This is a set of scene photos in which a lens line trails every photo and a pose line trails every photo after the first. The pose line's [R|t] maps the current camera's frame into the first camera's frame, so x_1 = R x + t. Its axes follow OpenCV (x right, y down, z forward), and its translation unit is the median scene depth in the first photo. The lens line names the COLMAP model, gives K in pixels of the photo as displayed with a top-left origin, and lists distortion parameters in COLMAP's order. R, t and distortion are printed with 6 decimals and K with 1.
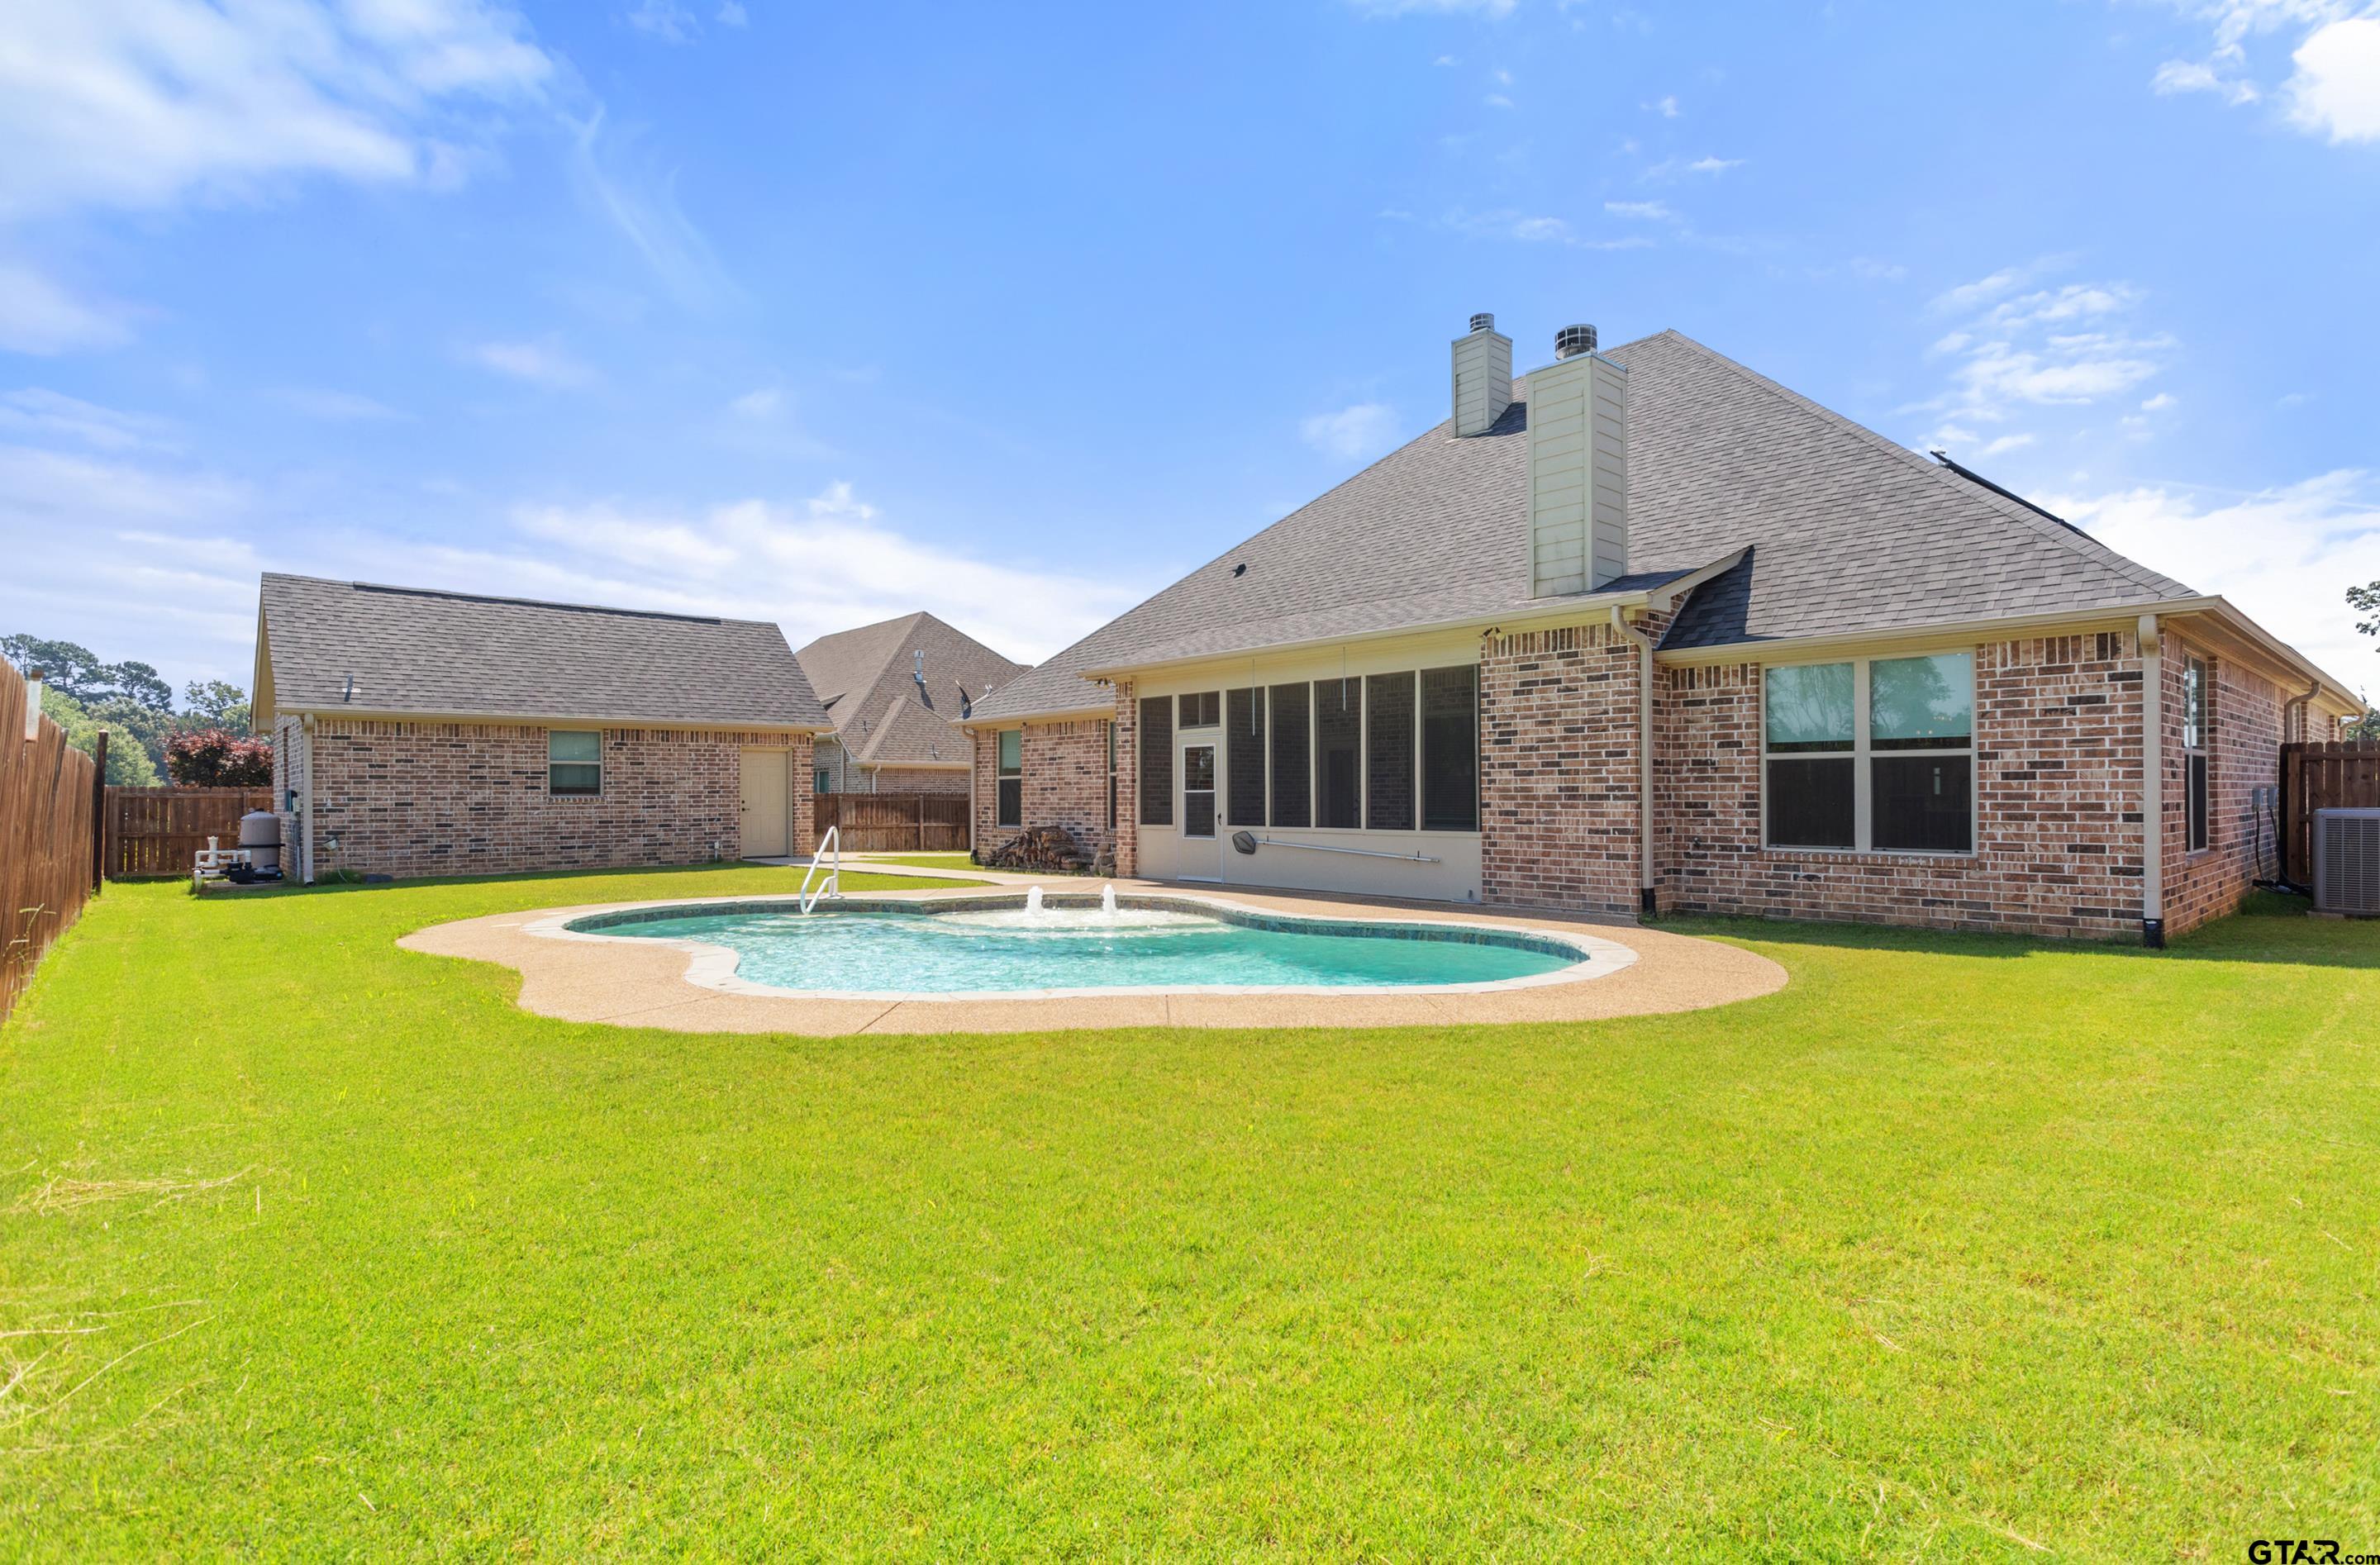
lens RADIAL K [[1129.3, 0, 1202.5], [0, 1129.3, 794.4], [0, 0, 1]] dist [0.002314, 0.000180]
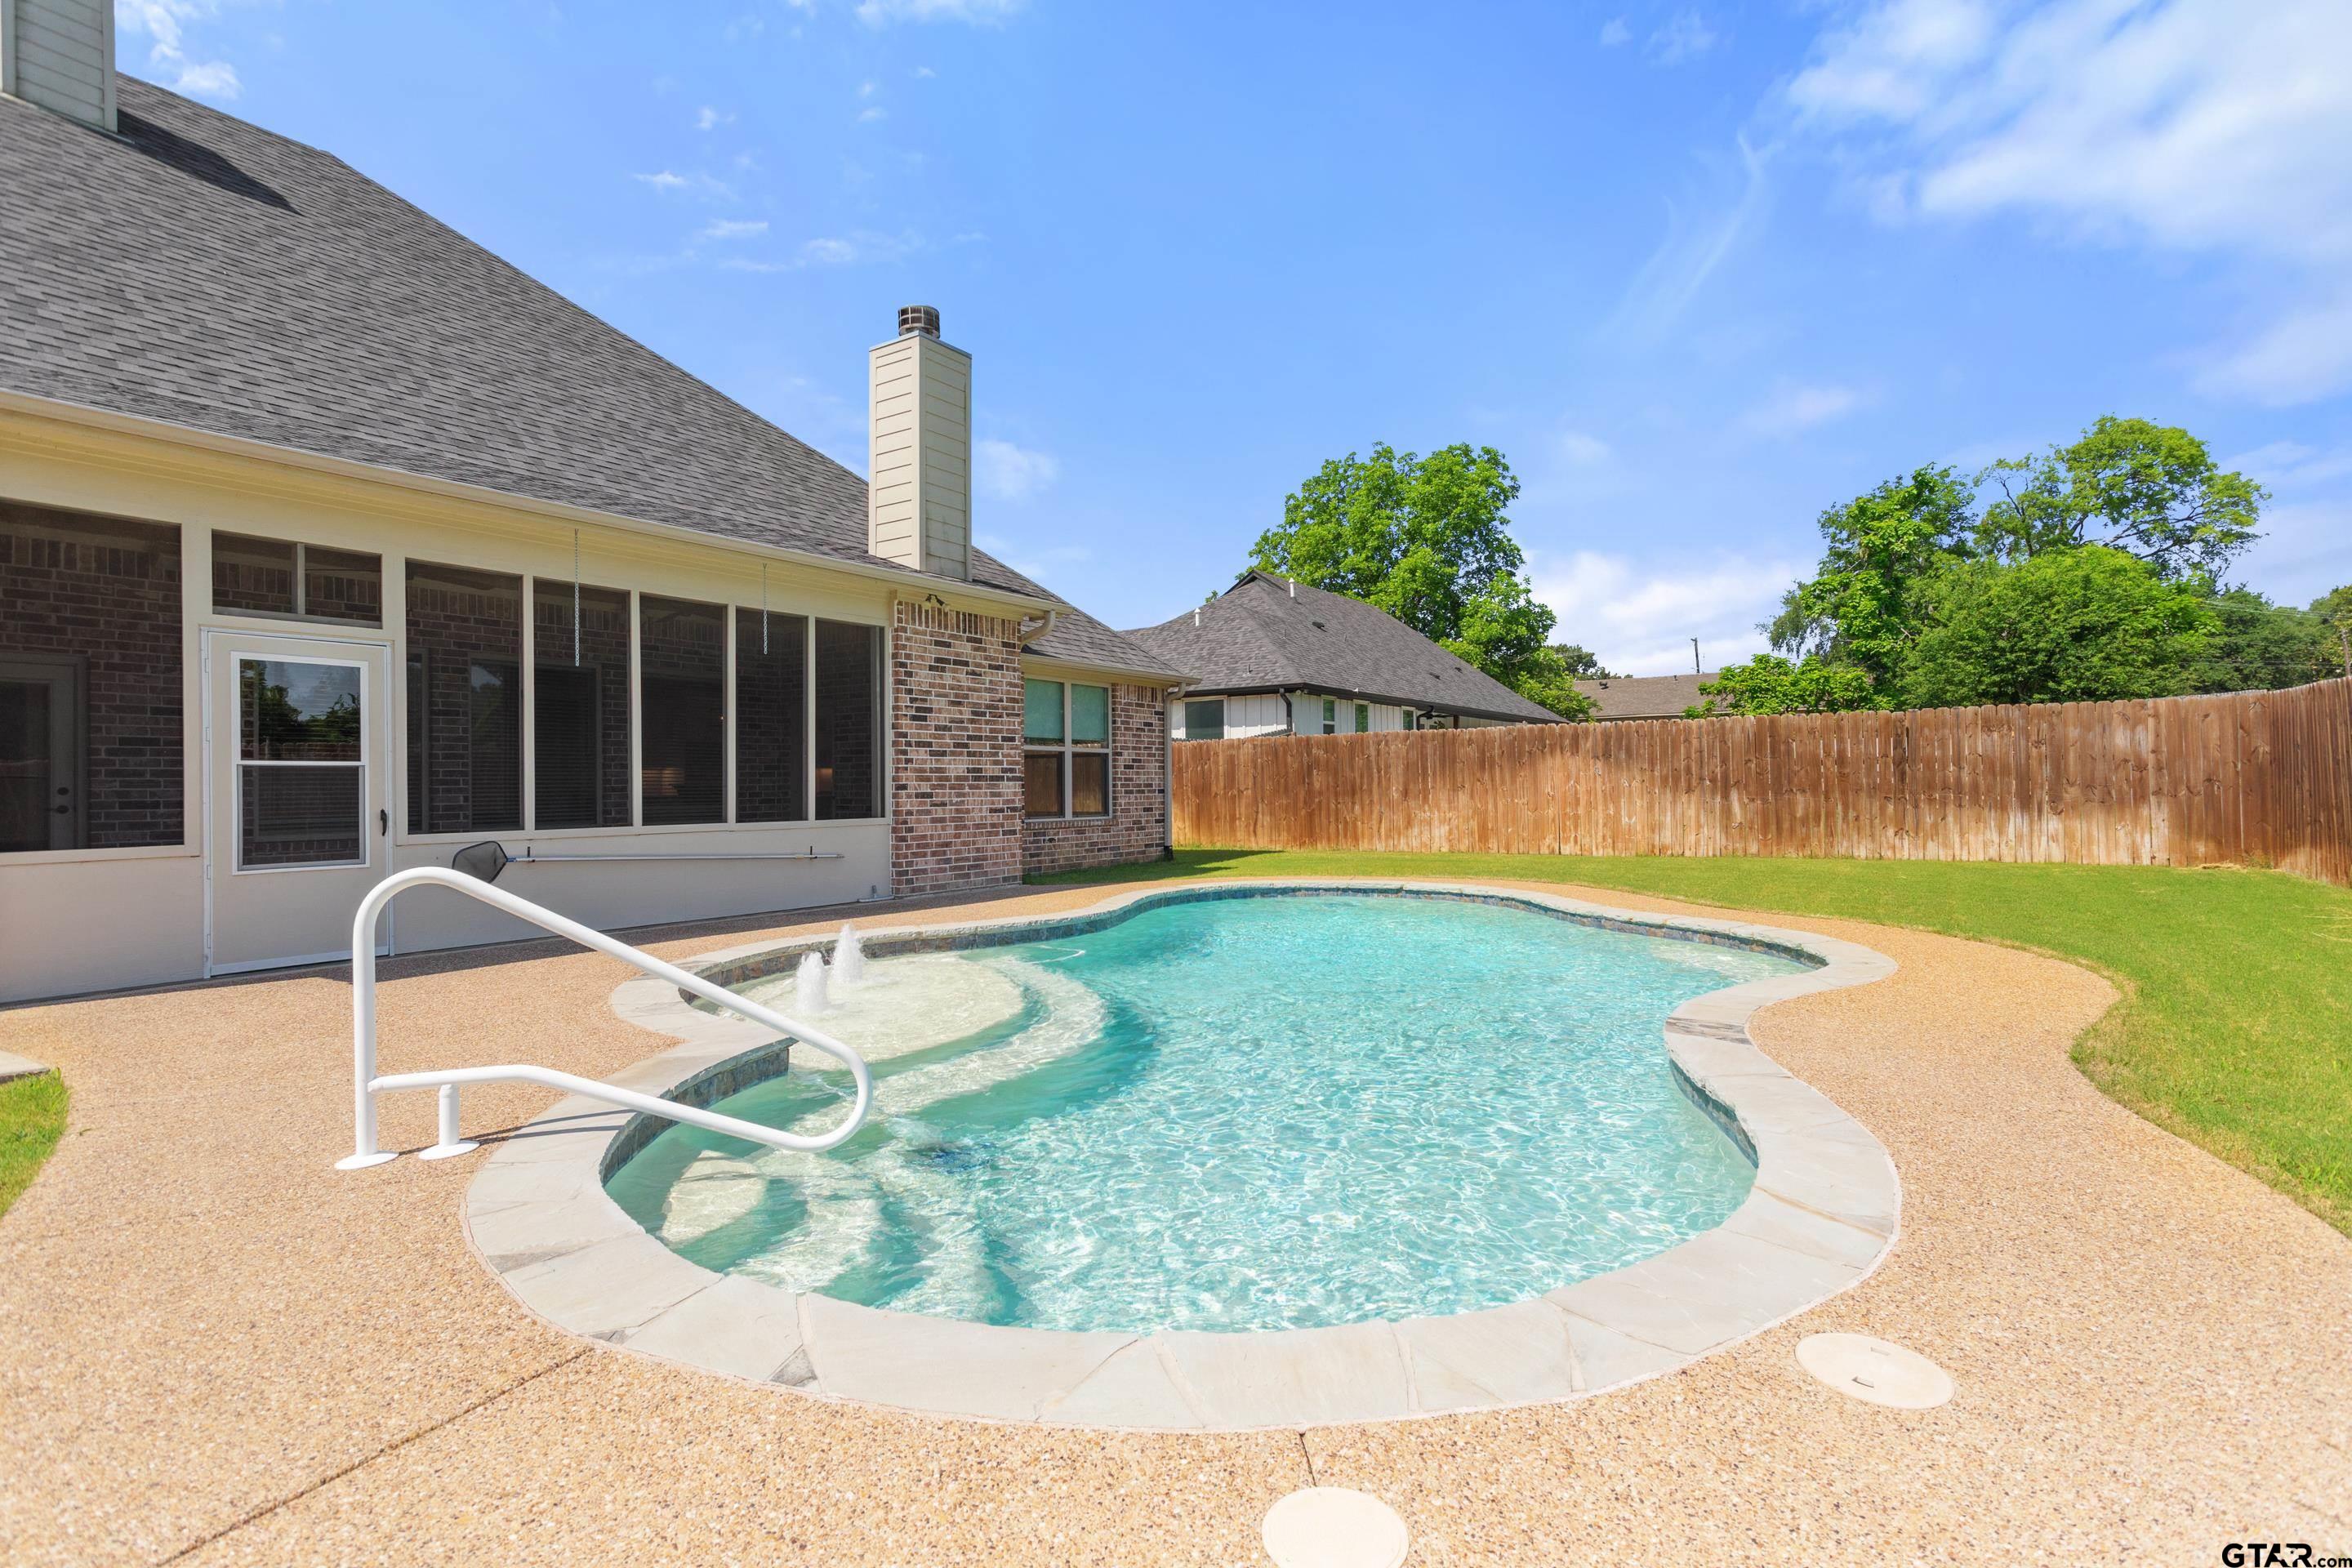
lens RADIAL K [[1119.9, 0, 1182.9], [0, 1119.9, 775.2], [0, 0, 1]] dist [0.000072, 0.002496]
pose [[-0.231966, 0.007172, 0.972697, -0.690299], [-0.001834, 0.999968, -0.007811, 0.006903], [-0.972722, -0.003596, -0.231945, 1.021725]]
